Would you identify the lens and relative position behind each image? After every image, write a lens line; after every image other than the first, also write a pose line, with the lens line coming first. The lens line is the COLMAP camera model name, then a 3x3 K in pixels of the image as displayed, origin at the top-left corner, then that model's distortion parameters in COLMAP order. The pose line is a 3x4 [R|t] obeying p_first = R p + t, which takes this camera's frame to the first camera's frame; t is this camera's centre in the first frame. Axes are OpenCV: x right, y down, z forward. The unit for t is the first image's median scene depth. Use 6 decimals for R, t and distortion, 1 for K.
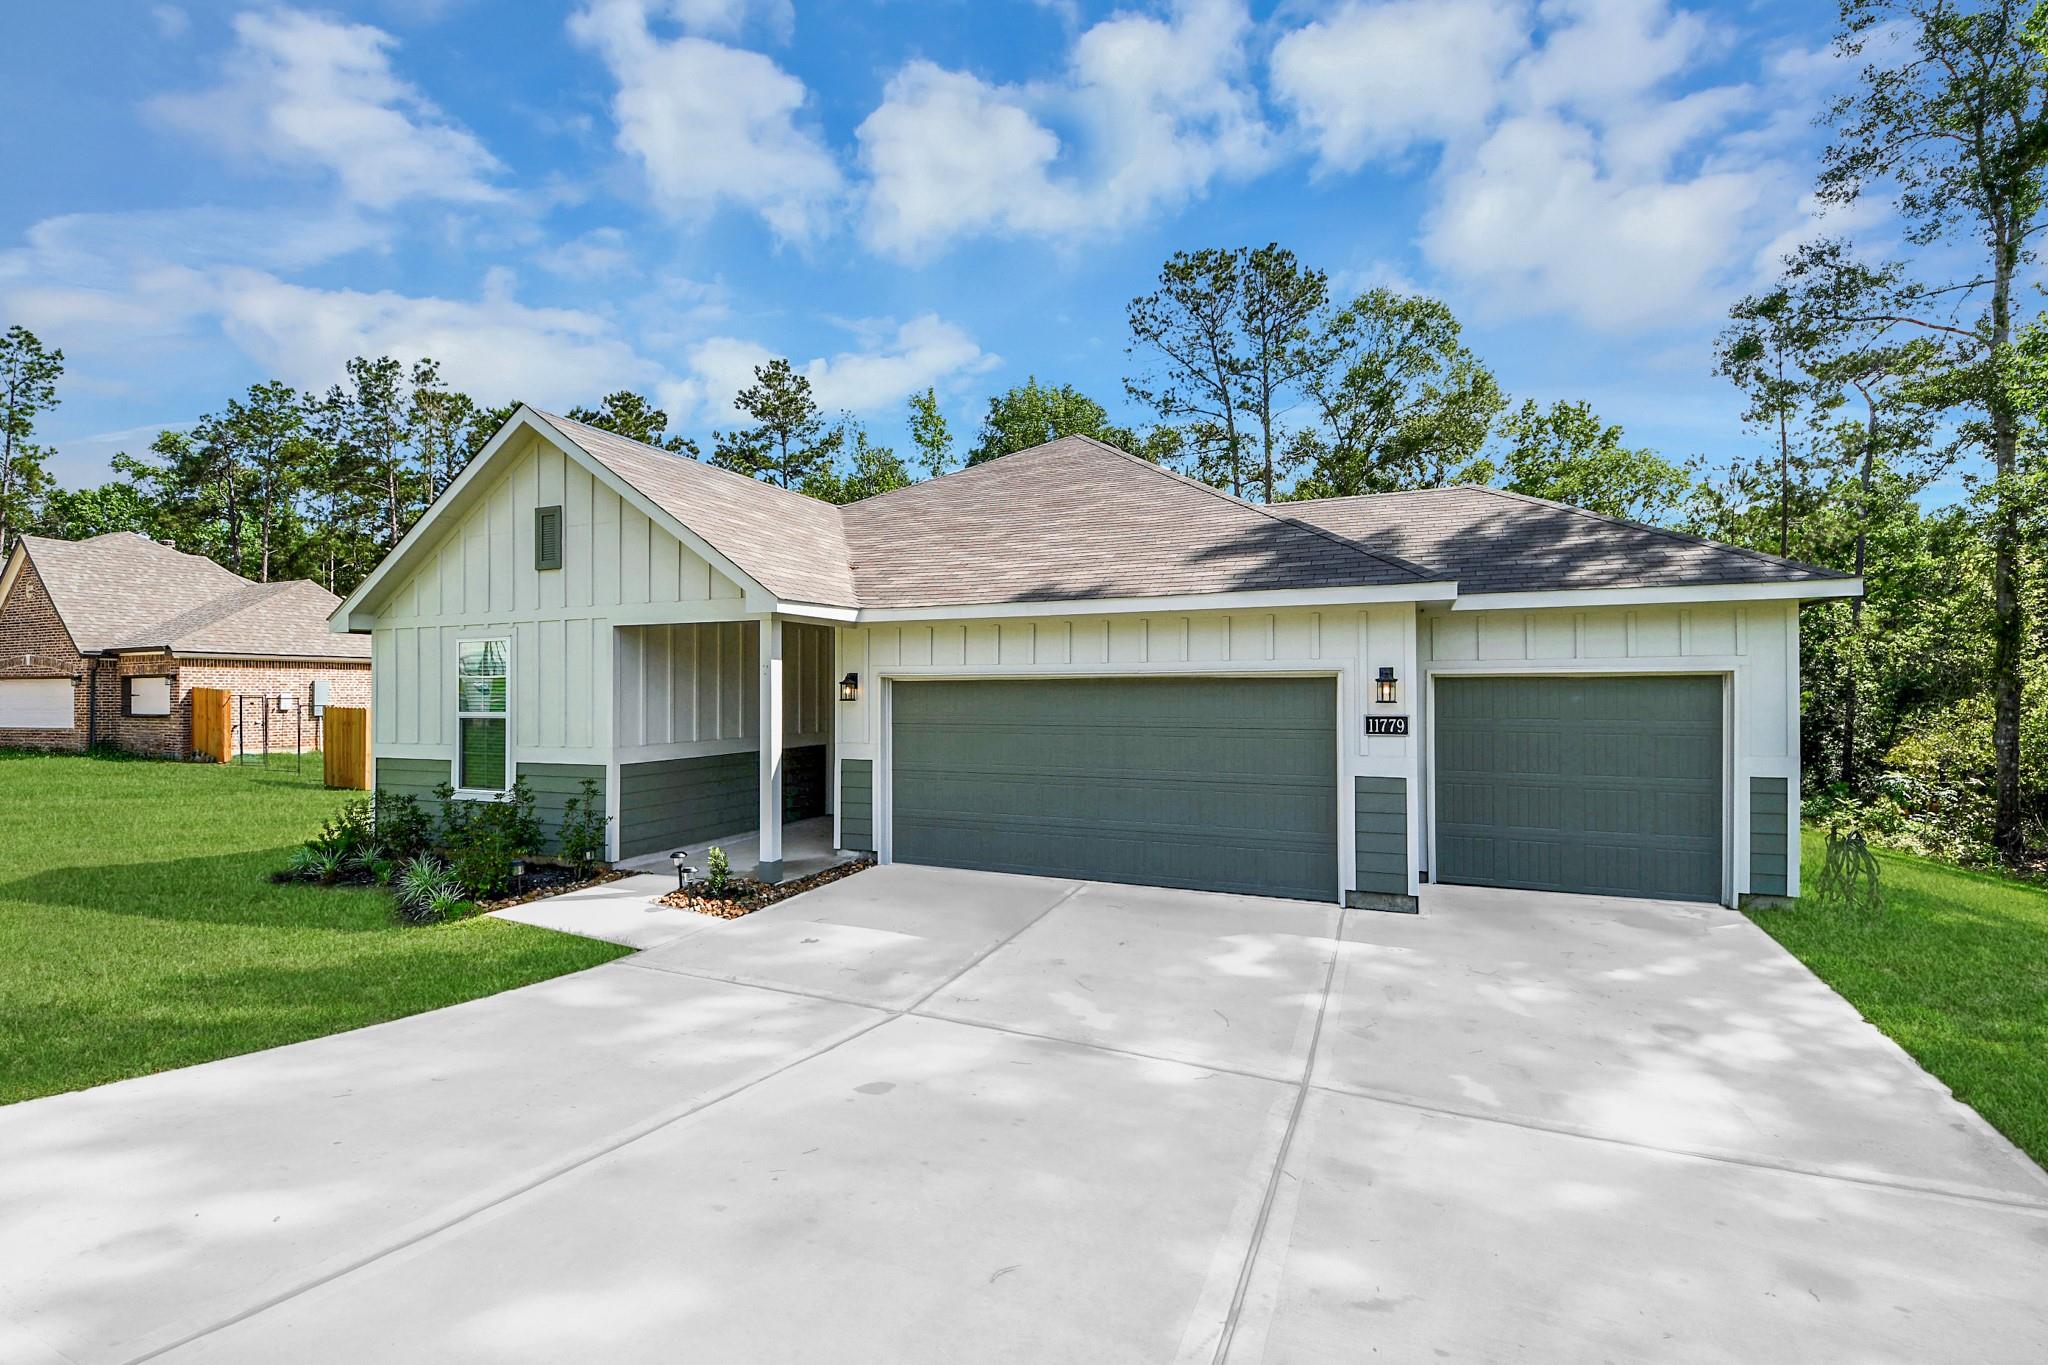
lens RADIAL K [[899.0, 0, 1024.0], [0, 899.0, 682.5], [0, 0, 1]] dist [0.022903, -0.000035]
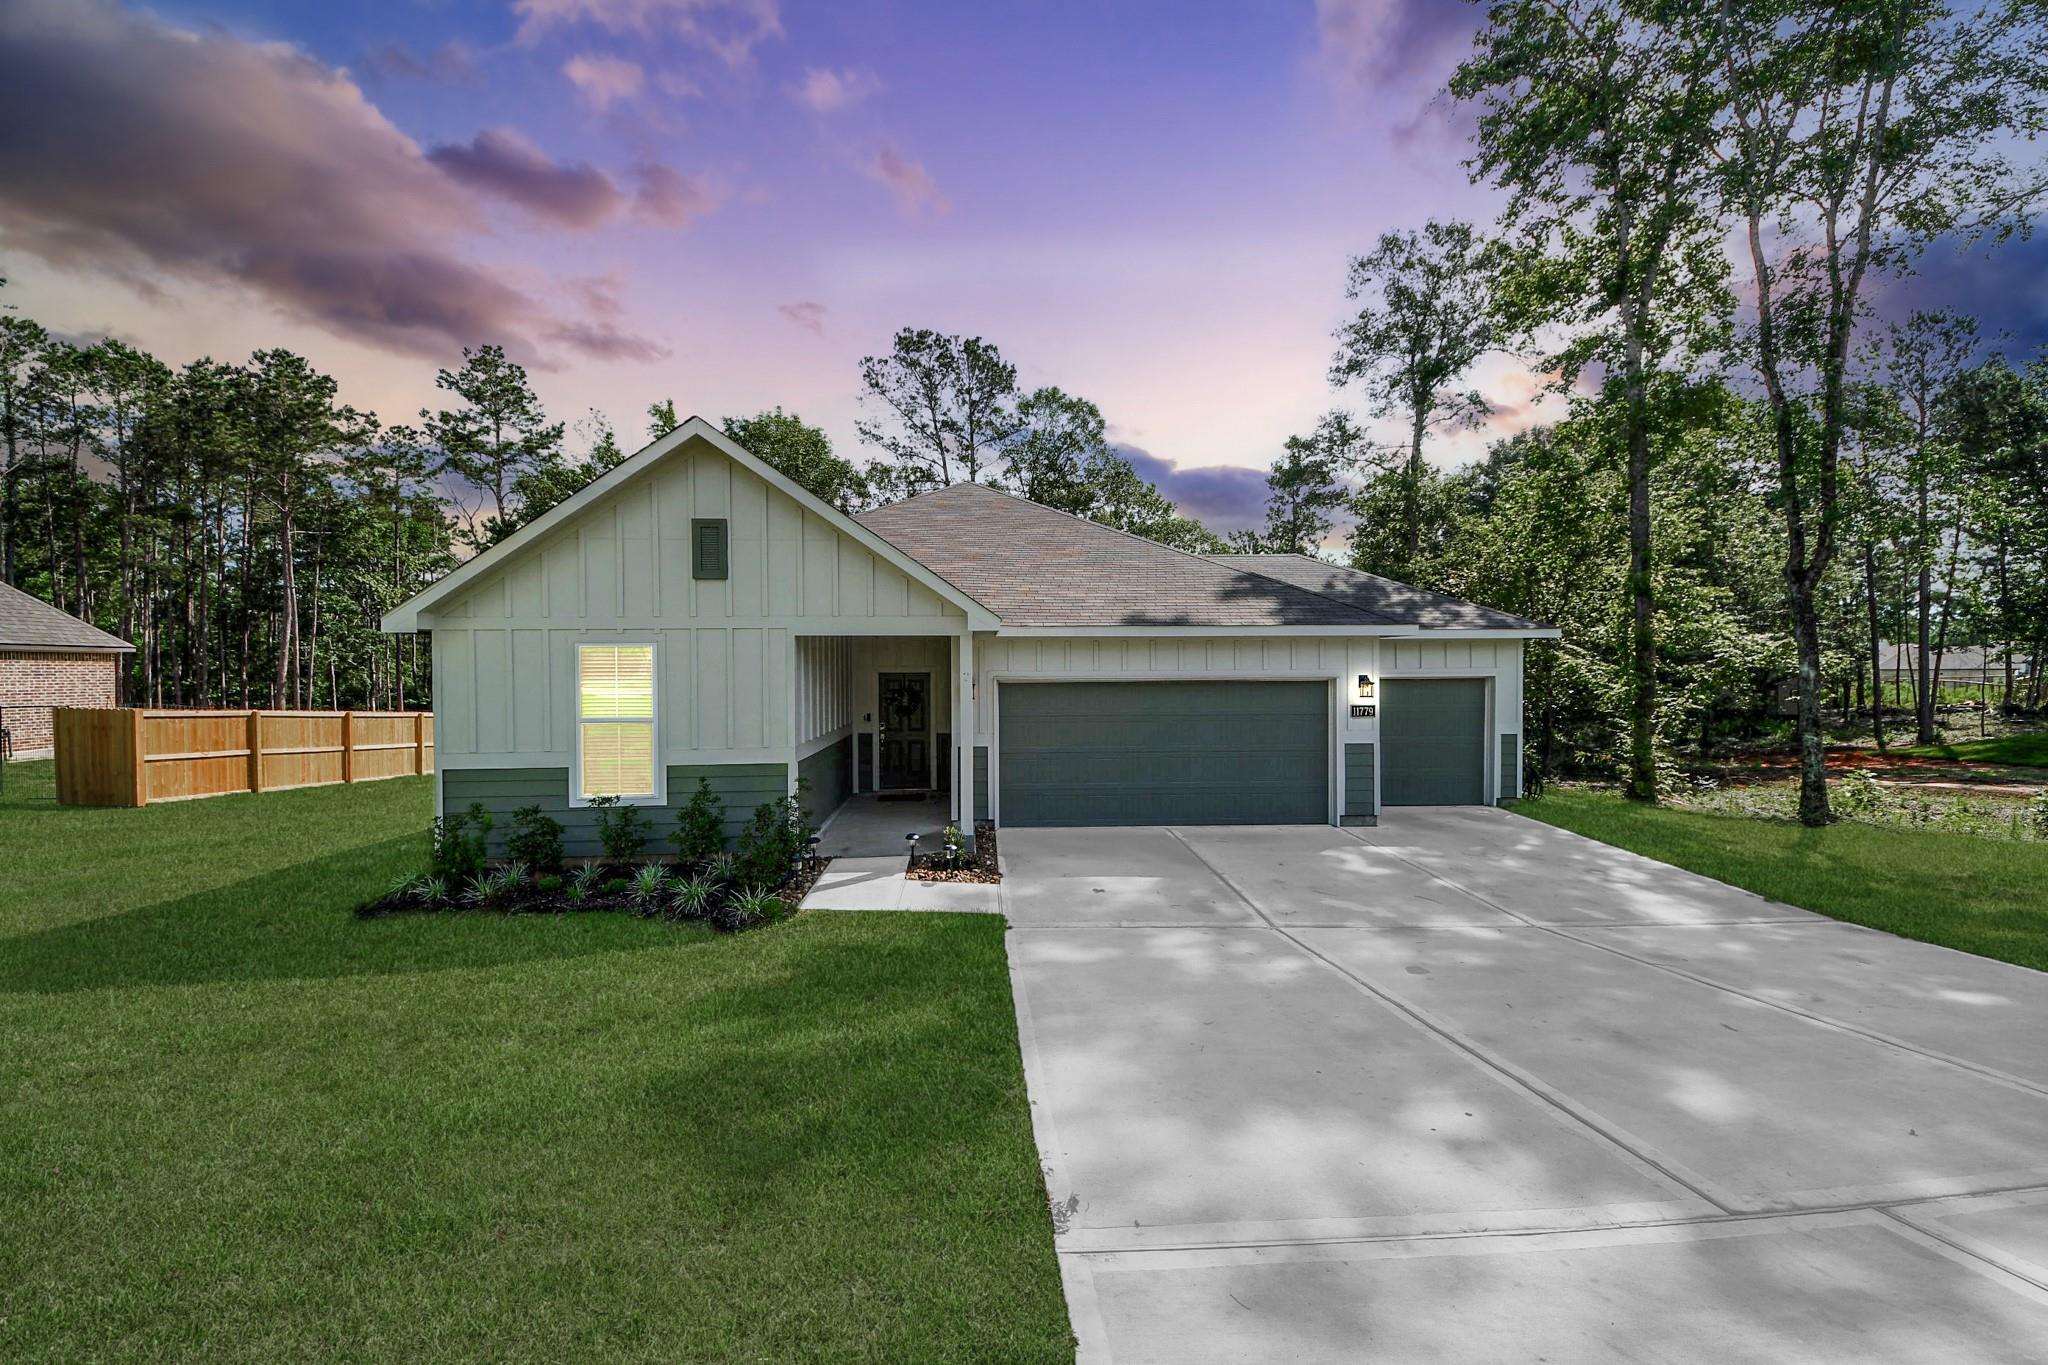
lens RADIAL K [[713.6, 0, 1024.0], [0, 713.6, 682.5], [0, 0, 1]] dist [0.014145, -0.000146]
pose [[0.897605, -0.007913, 0.440729, -0.626780], [-0.002481, 0.999732, 0.023001, -0.027943], [-0.440793, -0.021739, 0.897345, 0.110328]]
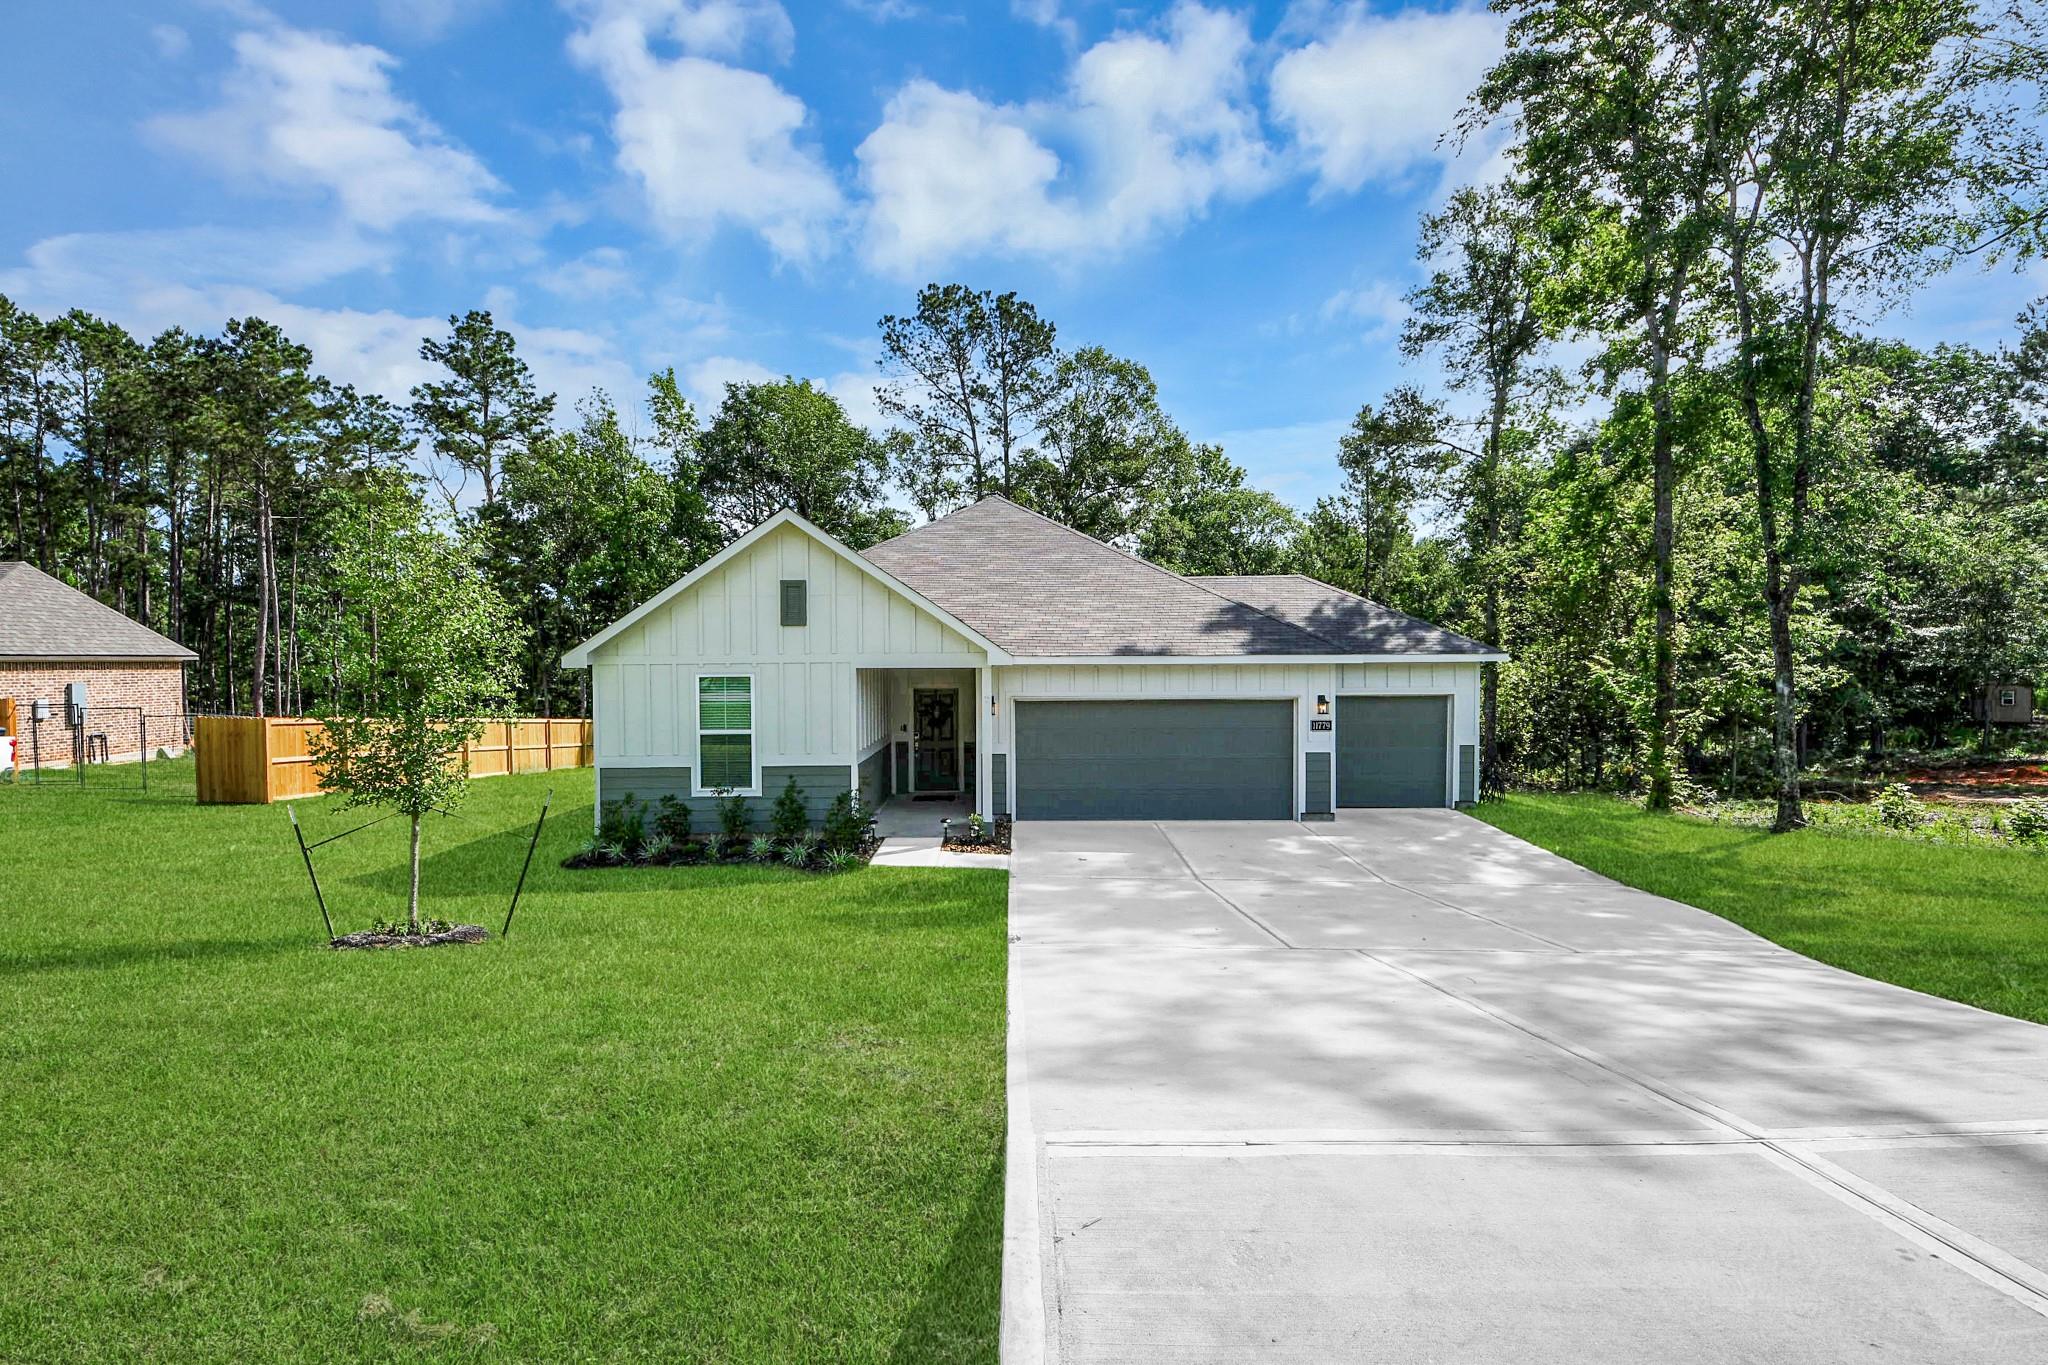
lens RADIAL K [[898.8, 0, 1024.0], [0, 898.8, 682.5], [0, 0, 1]] dist [0.033335, 0.000274]
pose [[0.921286, -0.010446, 0.388746, -0.819715], [-0.002117, 0.999490, 0.031874, -0.092788], [-0.388880, -0.030188, 0.920794, -0.454175]]
